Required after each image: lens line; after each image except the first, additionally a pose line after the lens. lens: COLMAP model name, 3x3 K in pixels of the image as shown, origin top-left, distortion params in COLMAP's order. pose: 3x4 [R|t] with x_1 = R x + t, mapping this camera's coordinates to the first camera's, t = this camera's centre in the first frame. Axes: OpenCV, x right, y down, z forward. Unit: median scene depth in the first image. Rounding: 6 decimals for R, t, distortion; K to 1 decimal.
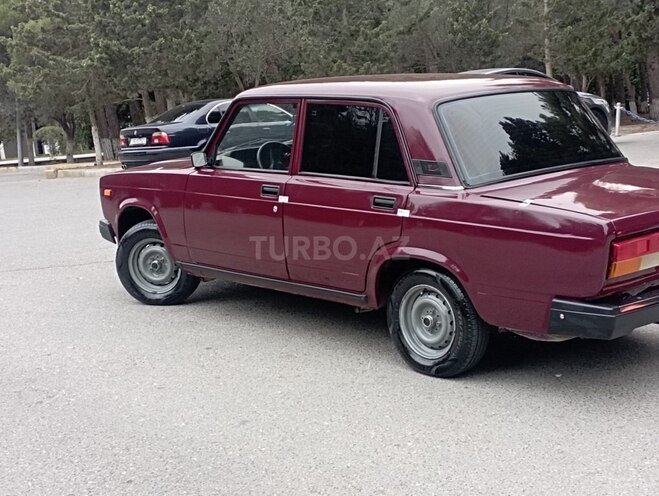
lens RADIAL K [[1081.6, 0, 304.6], [0, 1081.6, 246.9], [0, 0, 1]] dist [0.053541, 0.095450]
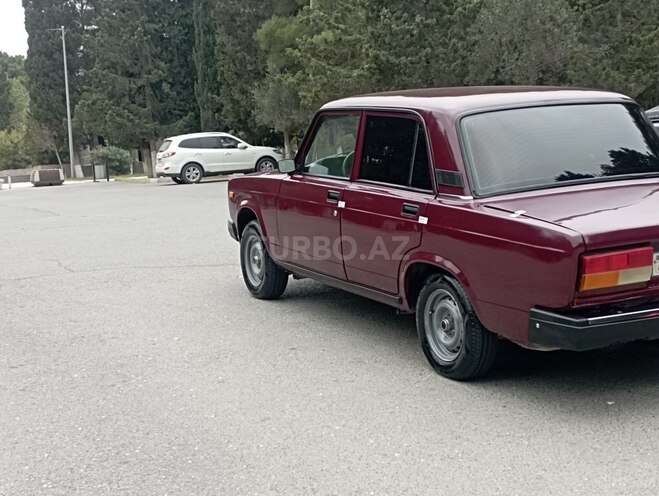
lens RADIAL K [[1081.6, 0, 304.6], [0, 1081.6, 246.9], [0, 0, 1]] dist [0.053541, 0.095450]
pose [[0.959919, 0.041821, -0.277141, 0.218479], [-0.043813, 0.999039, -0.000994, 0.000448], [0.276833, 0.013097, 0.960829, -0.030762]]
